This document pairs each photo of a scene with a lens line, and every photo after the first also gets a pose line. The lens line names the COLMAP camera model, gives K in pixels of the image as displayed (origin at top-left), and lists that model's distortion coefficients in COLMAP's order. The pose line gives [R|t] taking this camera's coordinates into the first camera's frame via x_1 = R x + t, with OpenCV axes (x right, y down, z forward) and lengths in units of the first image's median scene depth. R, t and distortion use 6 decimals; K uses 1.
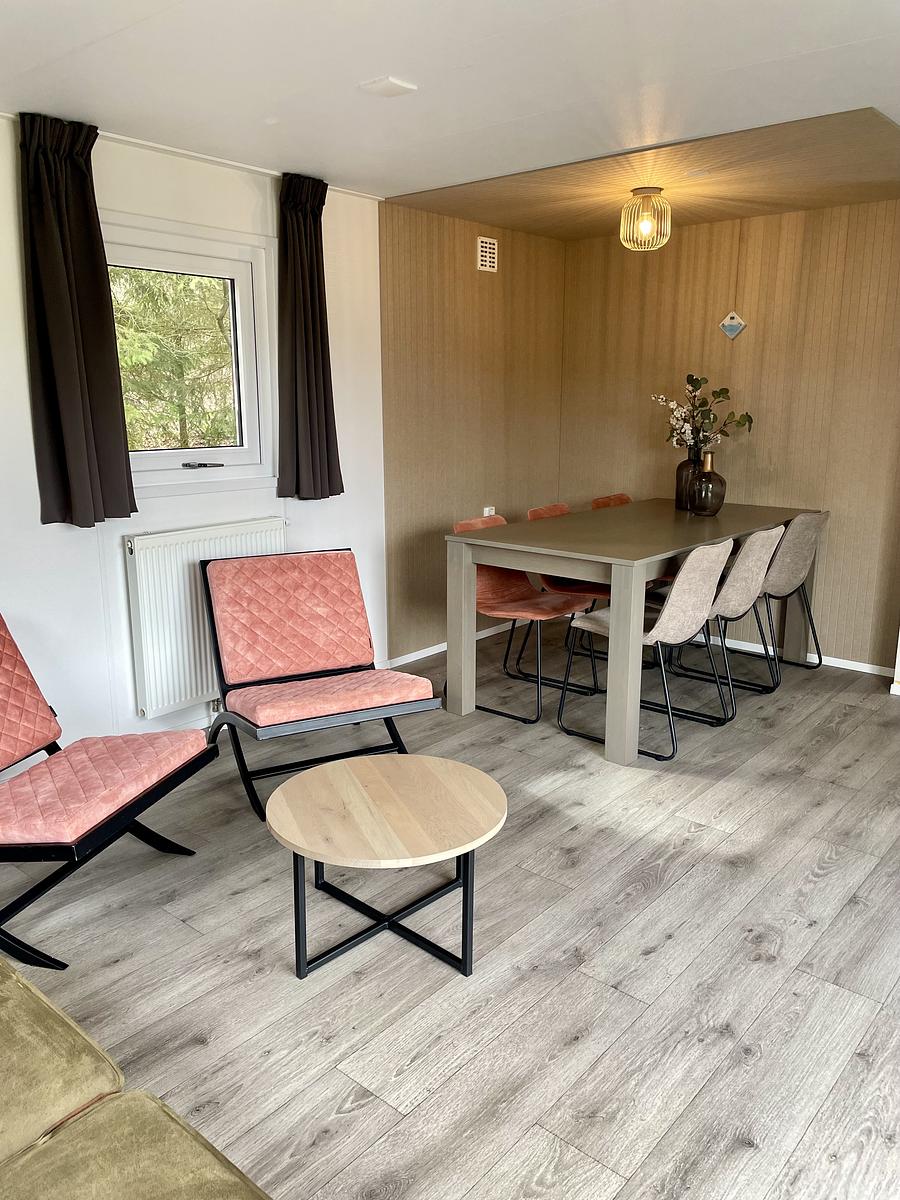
lens RADIAL K [[905.2, 0, 451.3], [0, 905.2, 596.3], [0, 0, 1]] dist [0.084558, -0.112722]
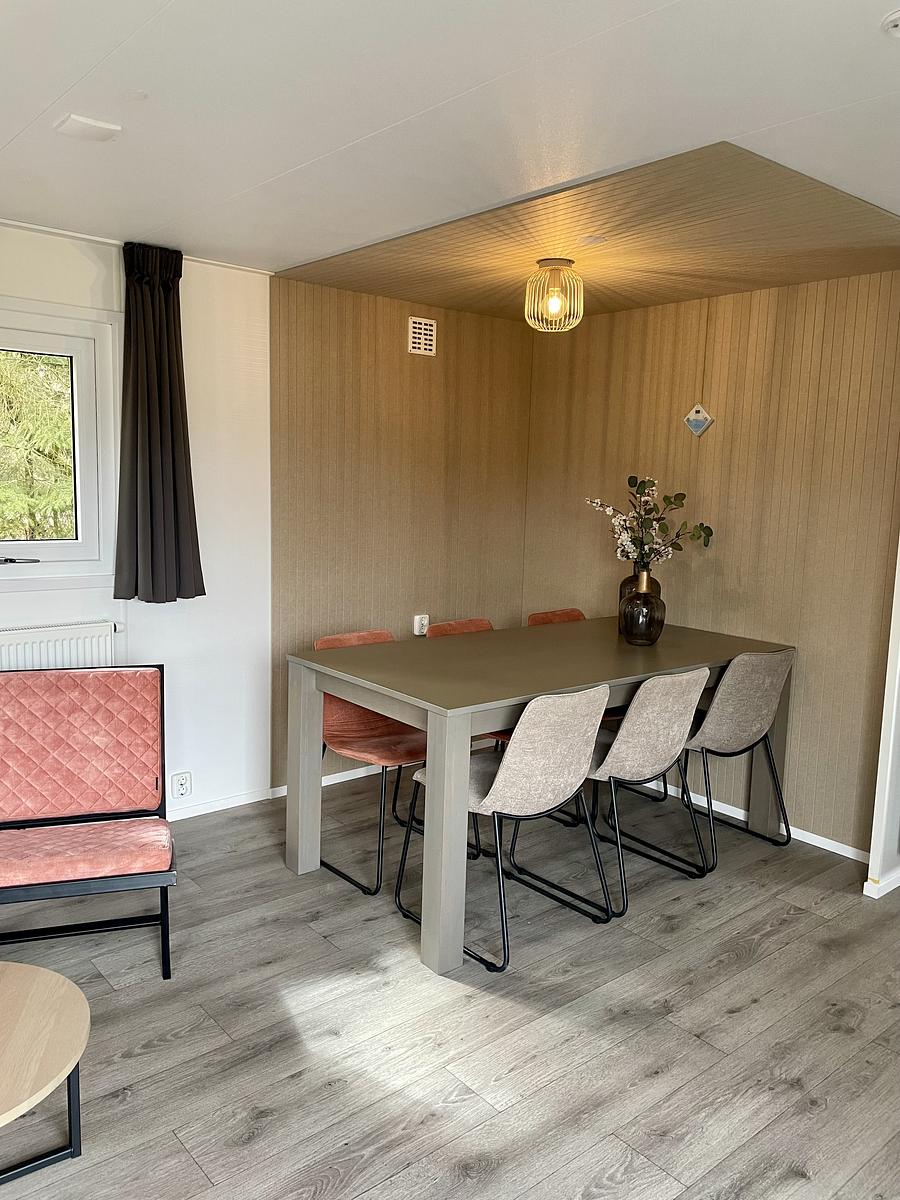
lens RADIAL K [[905.2, 0, 456.7], [0, 905.2, 594.6], [0, 0, 1]] dist [0.084558, -0.112722]
pose [[0.986524, 0.052006, -0.155132, 0.315759], [-0.065727, 0.994239, -0.084673, -0.070151], [0.149834, 0.093729, 0.984258, 0.215131]]
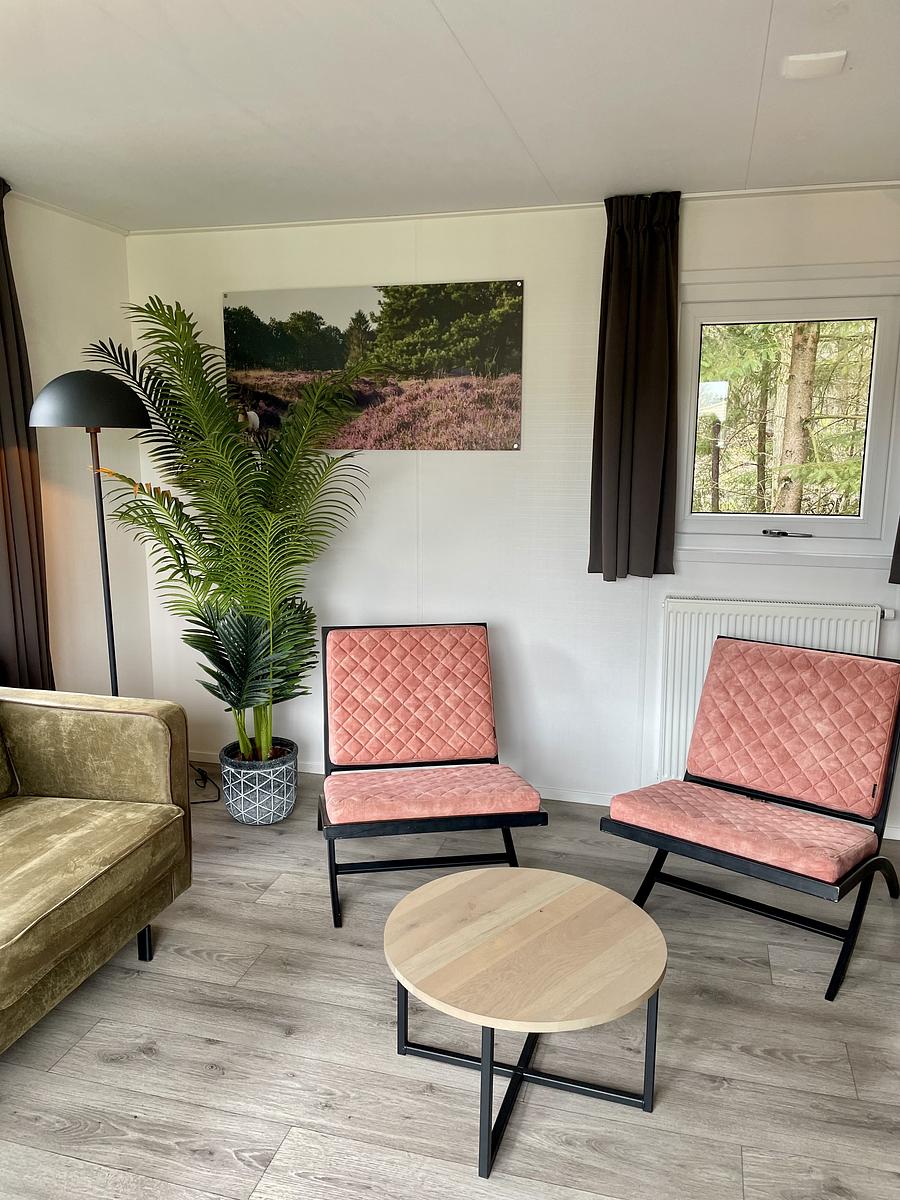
lens RADIAL K [[905.2, 0, 444.1], [0, 905.2, 603.2], [0, 0, 1]] dist [0.084558, -0.112722]
pose [[0.417878, 0.164594, -0.893469, 0.428732], [-0.201308, 0.975780, 0.085605, -0.095407], [0.885919, 0.144090, 0.440892, 0.355063]]
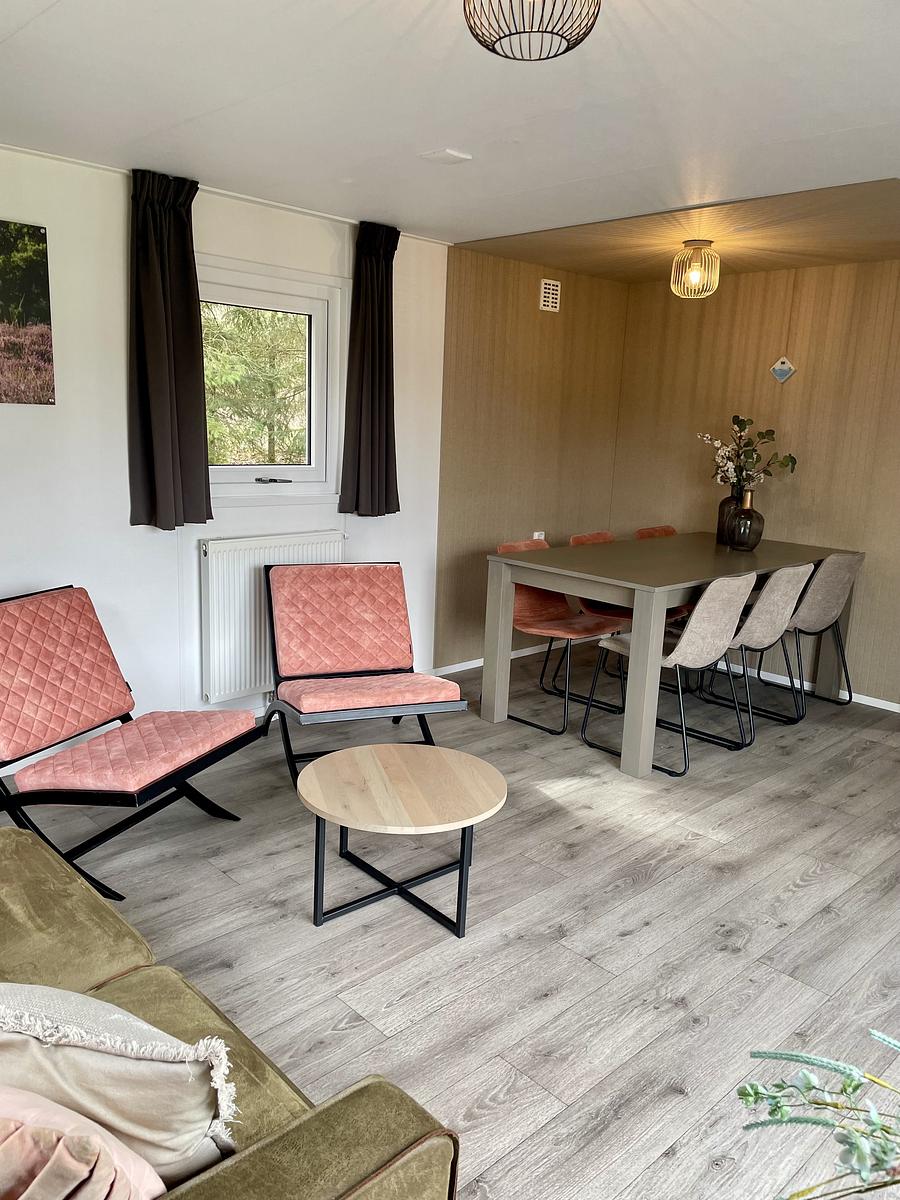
lens RADIAL K [[905.2, 0, 443.7], [0, 905.2, 609.0], [0, 0, 1]] dist [0.084558, -0.112722]
pose [[0.993898, 0.060482, -0.092247, 0.051212], [-0.061515, 0.998071, -0.008397, 0.010553], [0.091561, 0.014020, 0.995701, -0.094485]]
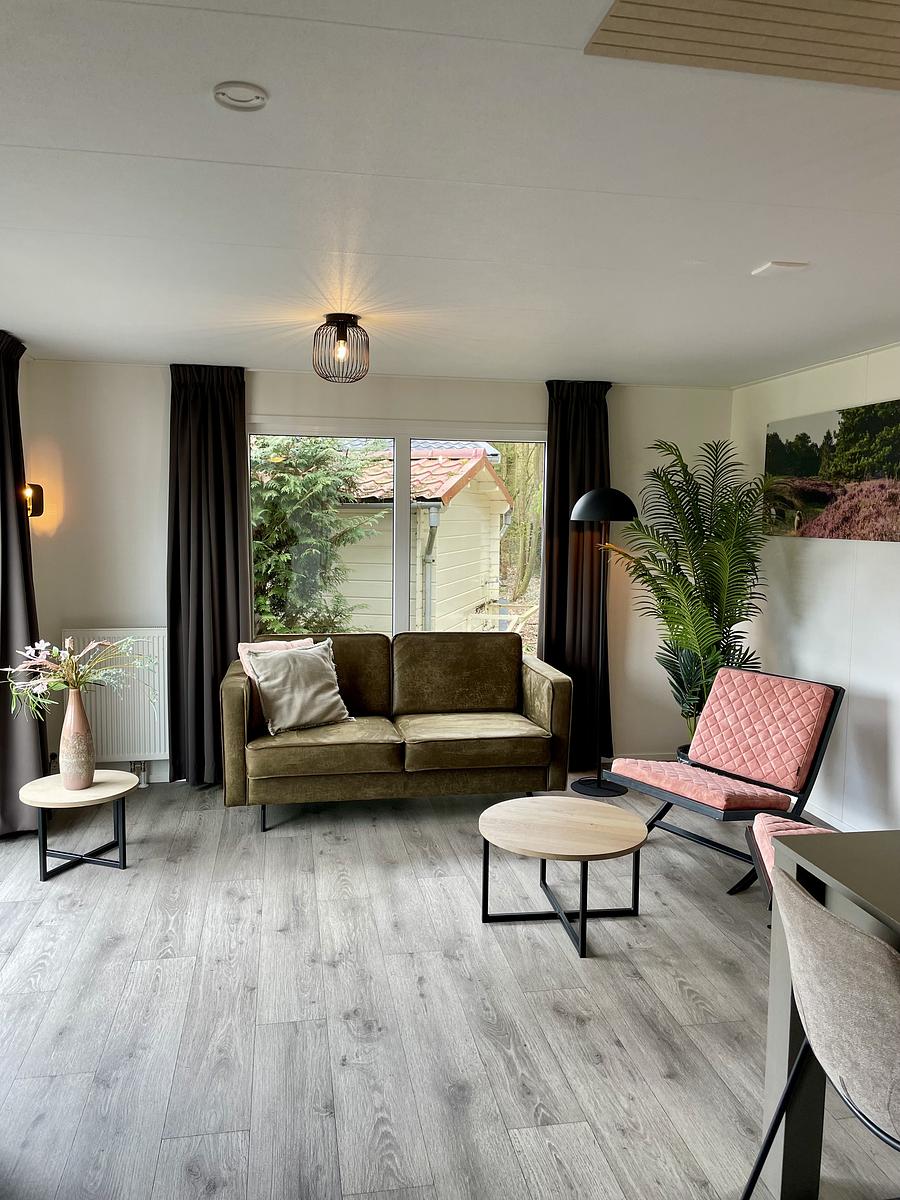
lens RADIAL K [[905.2, 0, 444.4], [0, 905.2, 593.4], [0, 0, 1]] dist [0.084558, -0.112722]
pose [[-0.637185, 0.056982, -0.768602, 0.778978], [-0.185407, 0.956643, 0.224628, -0.280741], [0.748078, 0.285633, -0.598994, 1.120940]]
